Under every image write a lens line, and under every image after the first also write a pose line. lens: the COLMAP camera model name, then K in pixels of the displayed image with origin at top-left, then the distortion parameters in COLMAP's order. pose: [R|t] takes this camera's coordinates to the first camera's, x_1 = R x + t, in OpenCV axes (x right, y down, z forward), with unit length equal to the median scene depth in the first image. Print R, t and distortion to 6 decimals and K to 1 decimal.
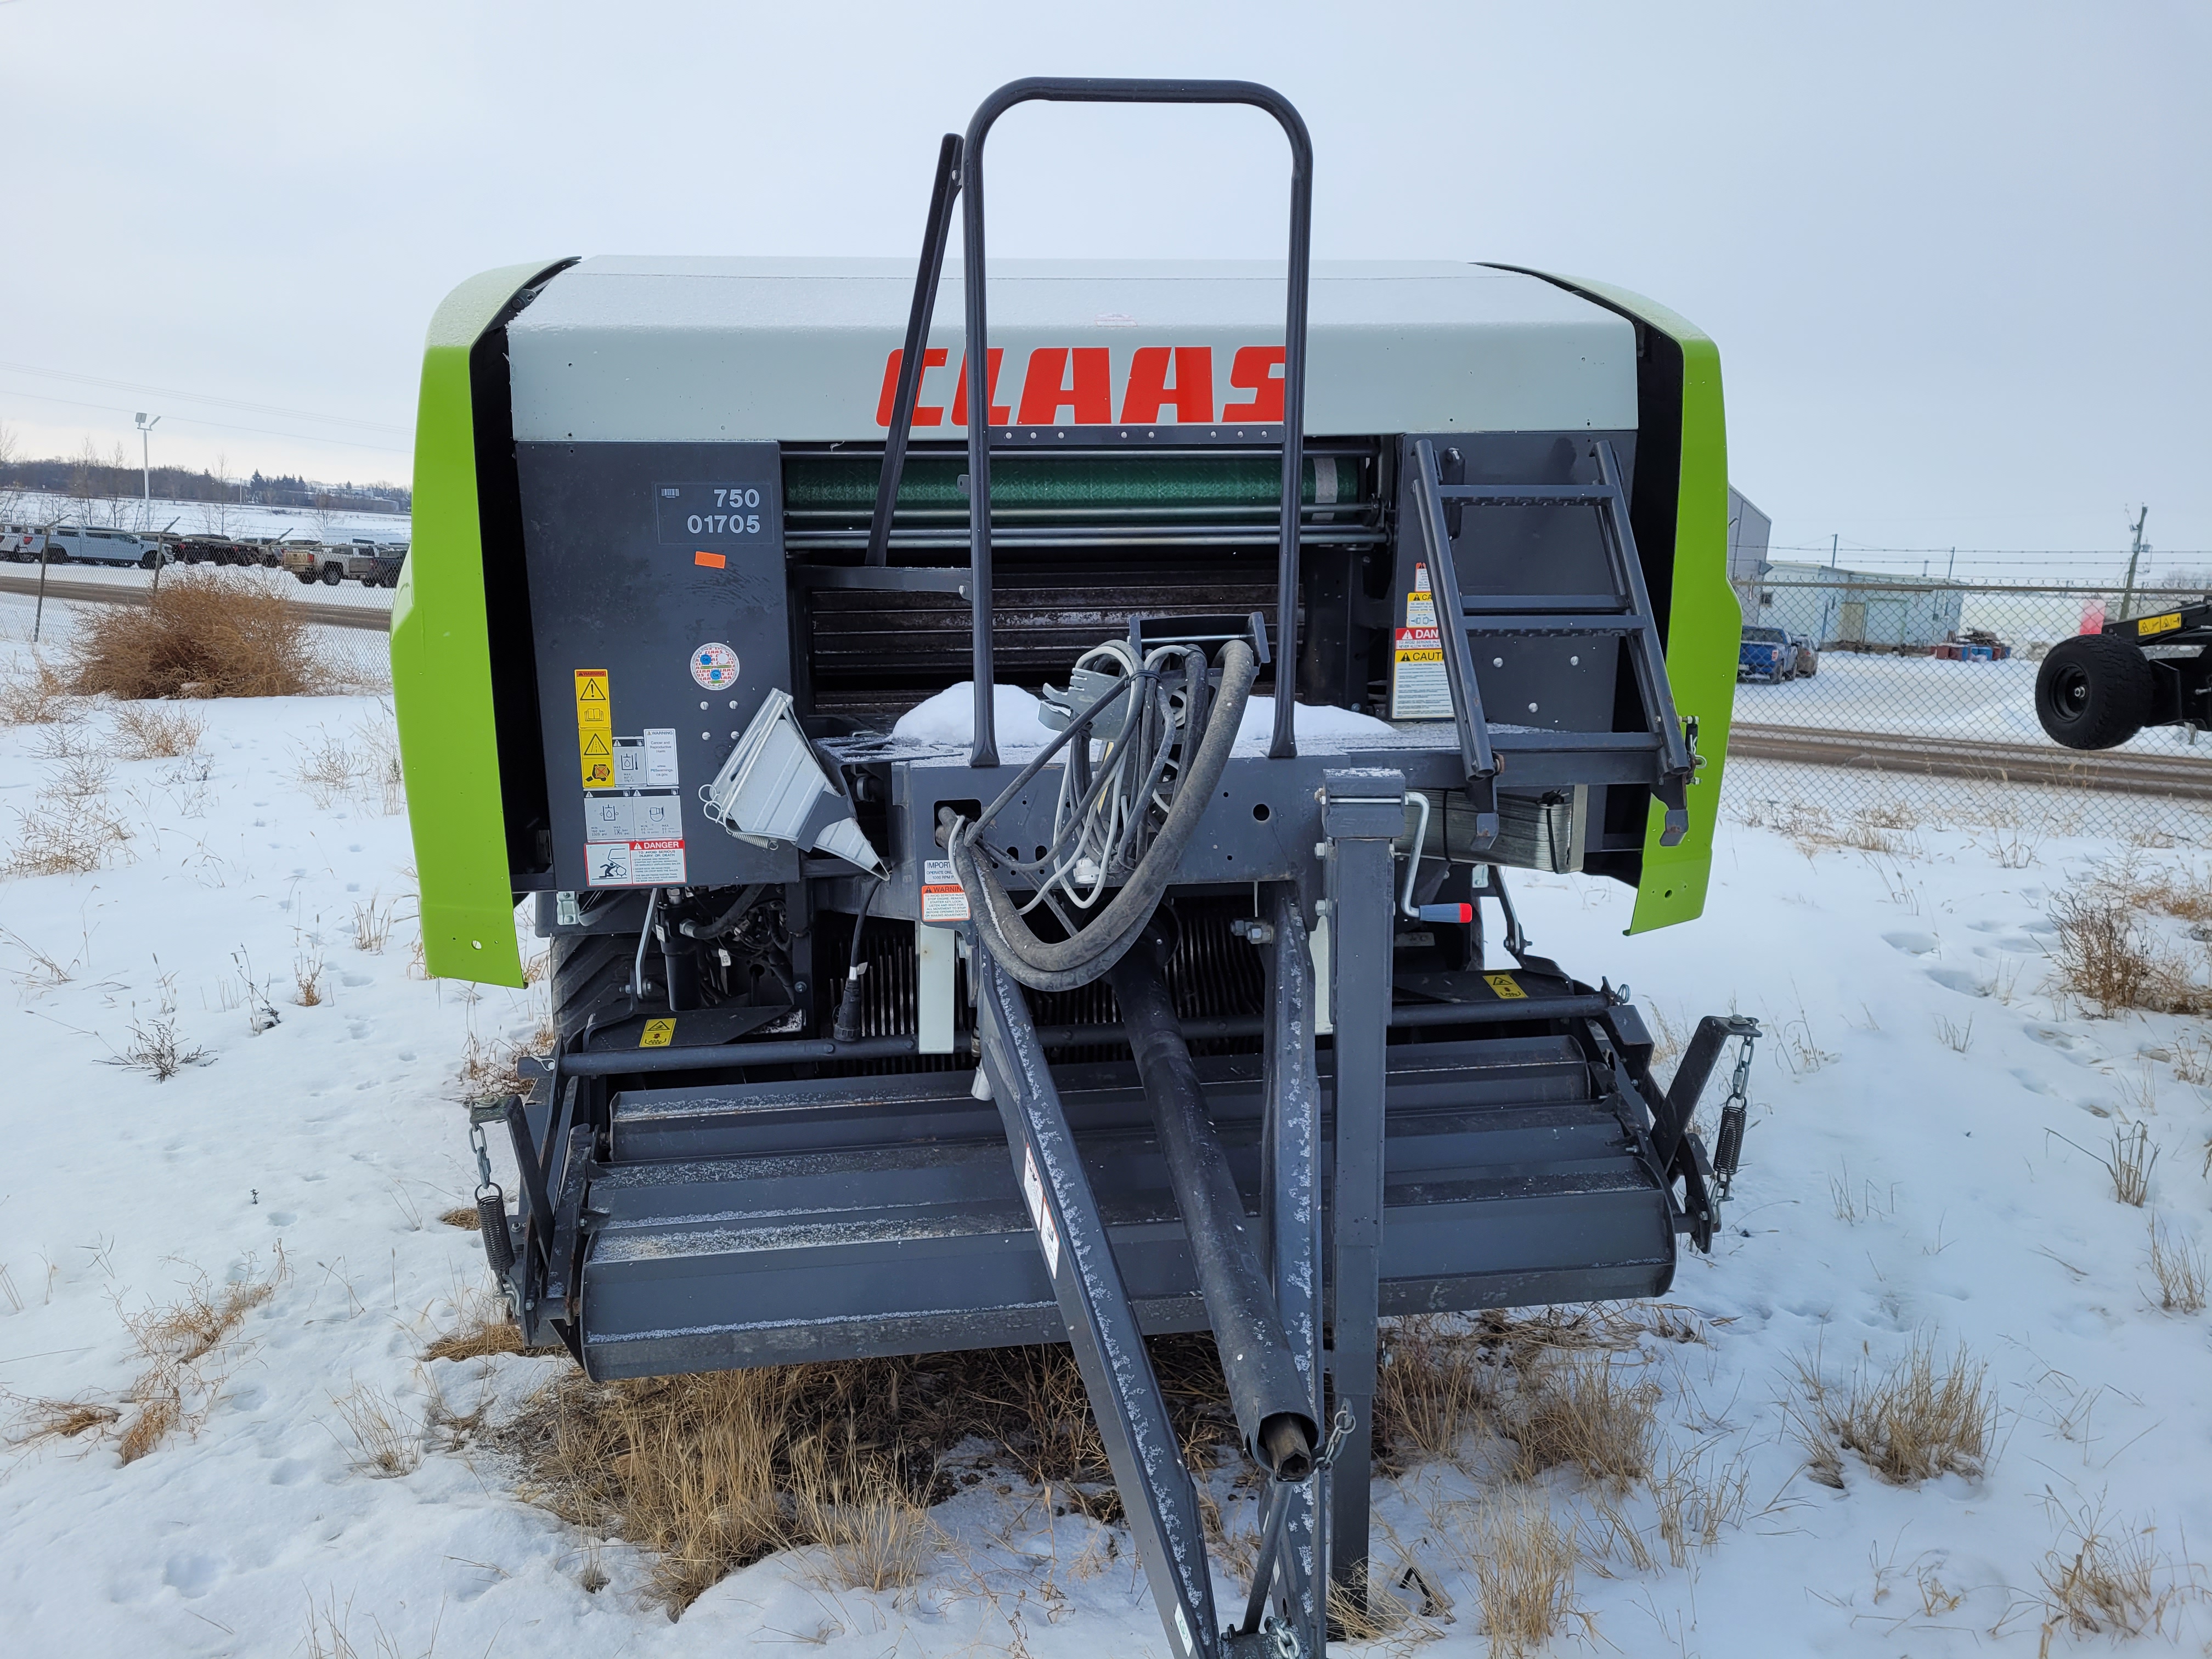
lens RADIAL K [[1663.8, 0, 1154.2], [0, 1663.8, 823.2], [0, 0, 1]] dist [0.069846, -0.045171]
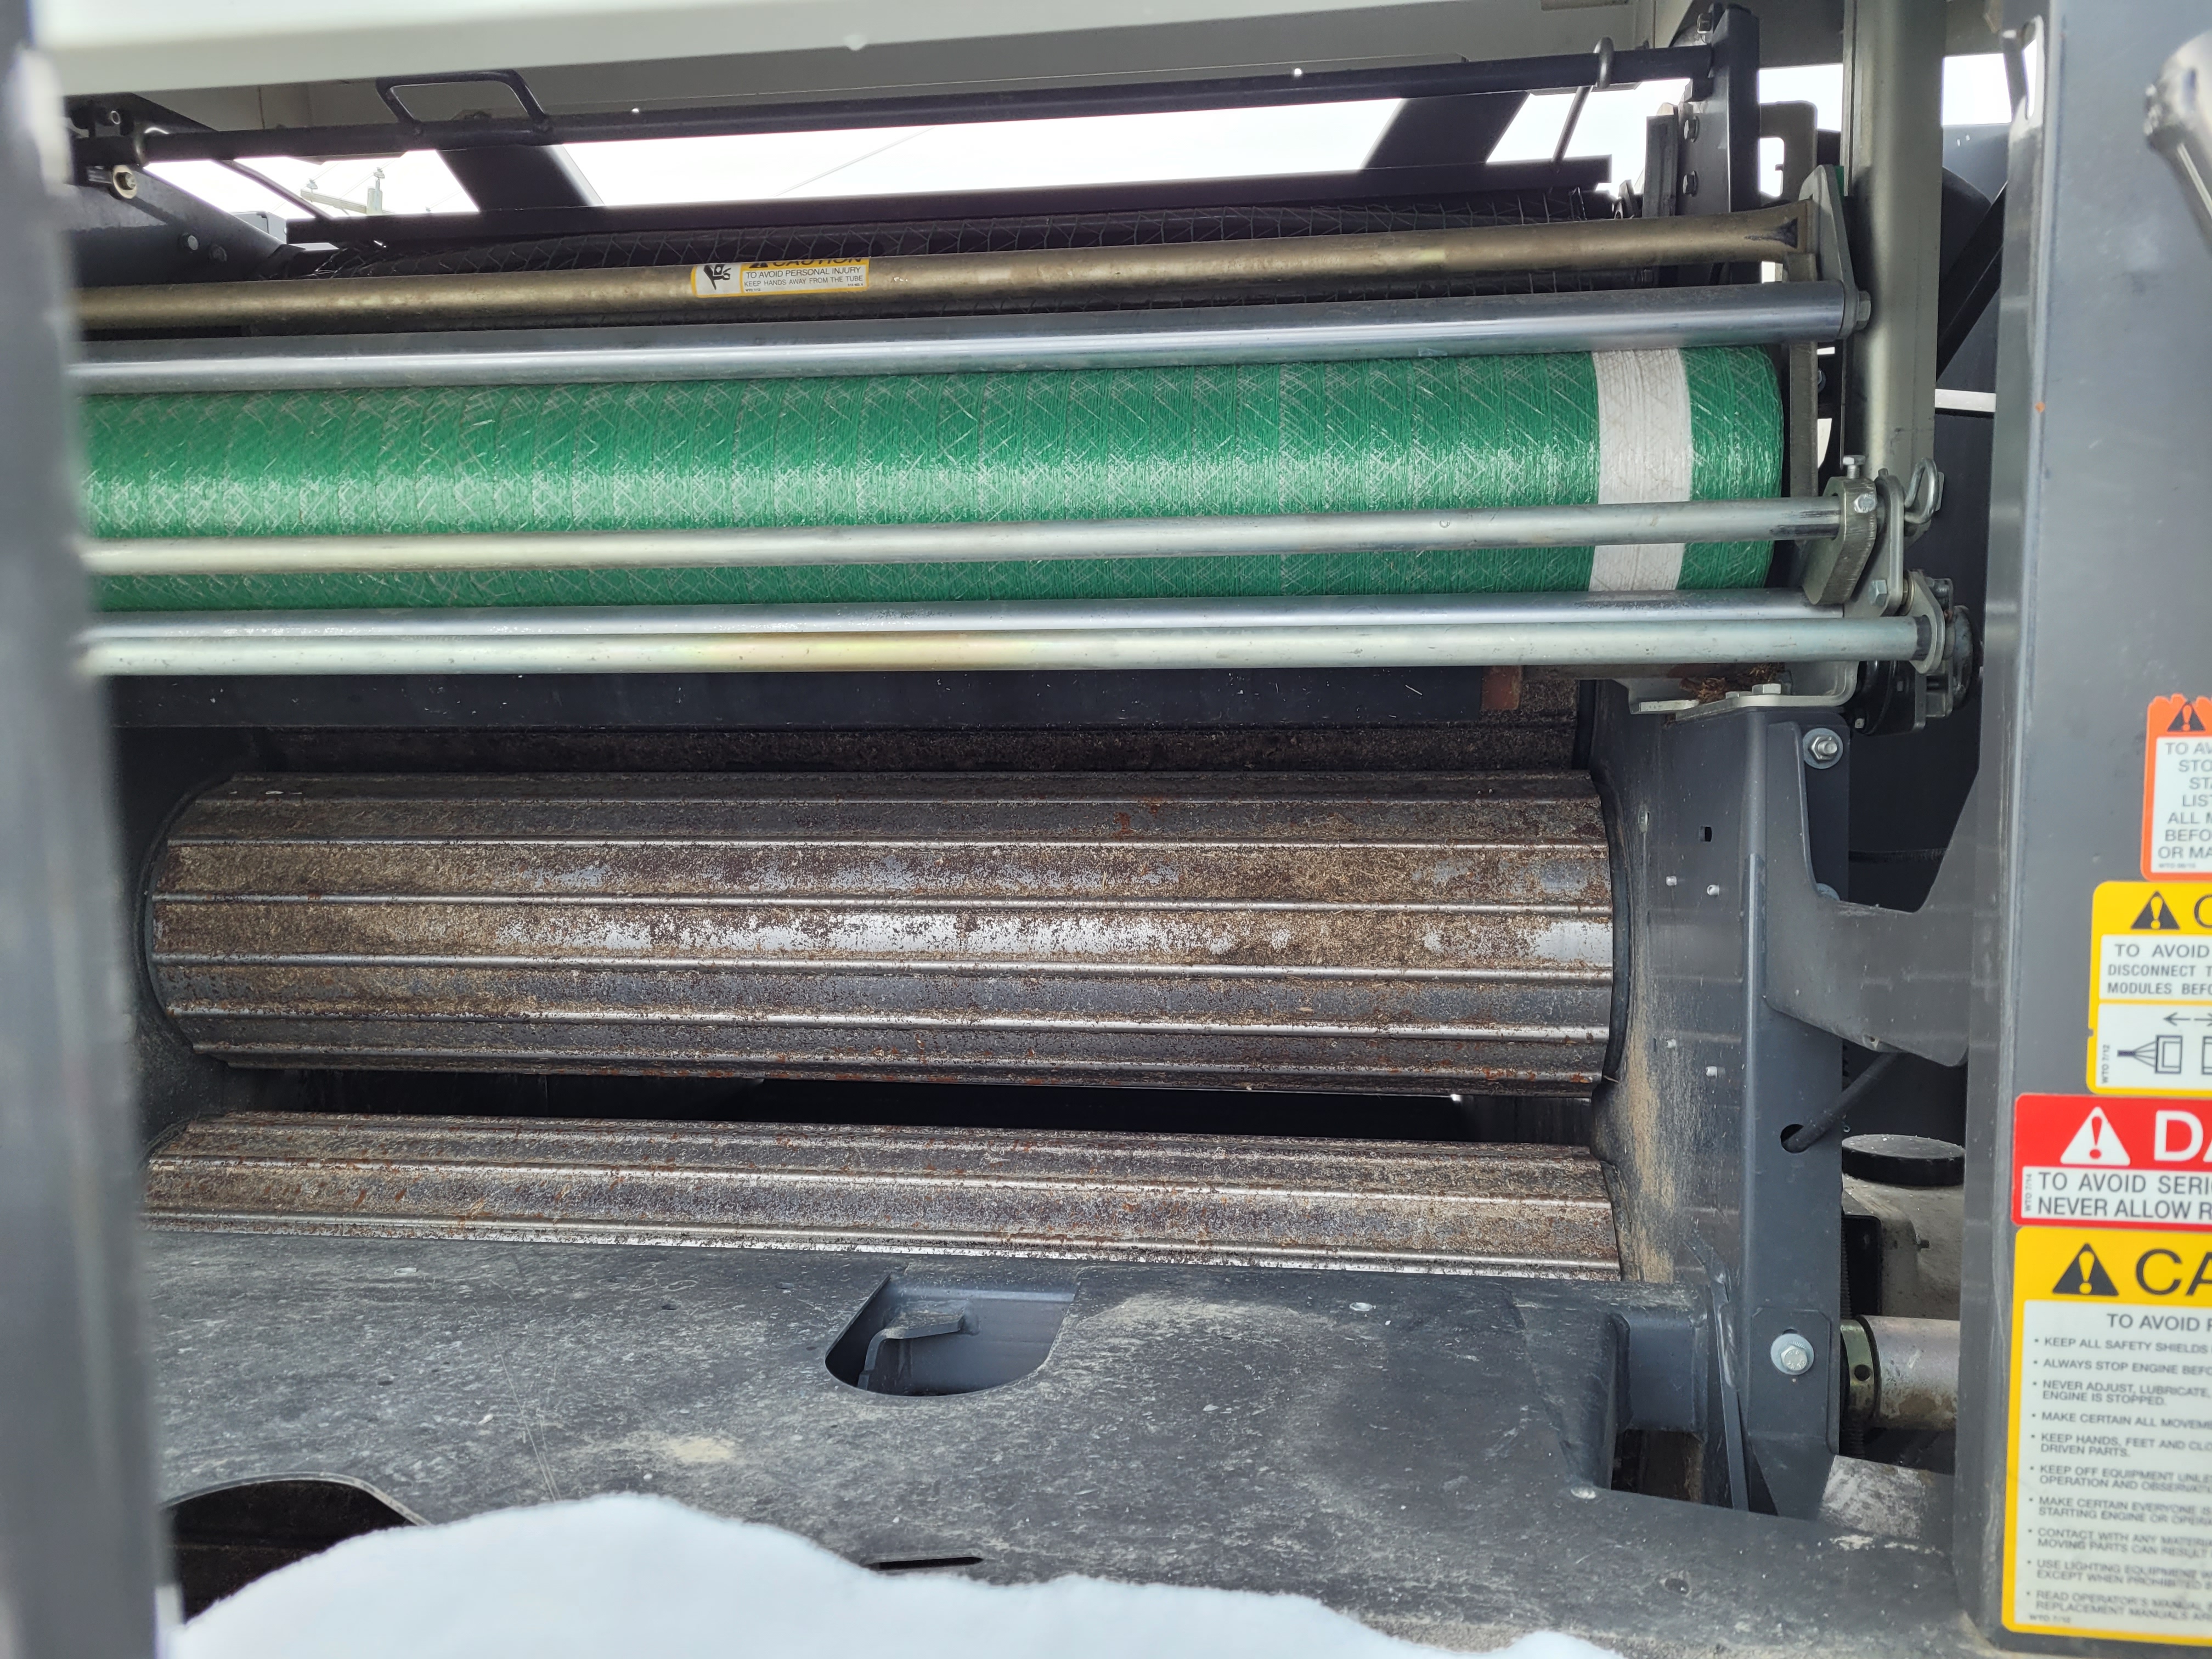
lens RADIAL K [[1663.8, 0, 1154.2], [0, 1663.8, 823.2], [0, 0, 1]] dist [0.069846, -0.045171]
pose [[0.968015, 0.015793, -0.250394, 0.091670], [-0.056283, 0.986250, -0.155383, -0.100082], [0.244497, 0.164506, 0.955593, 0.722188]]
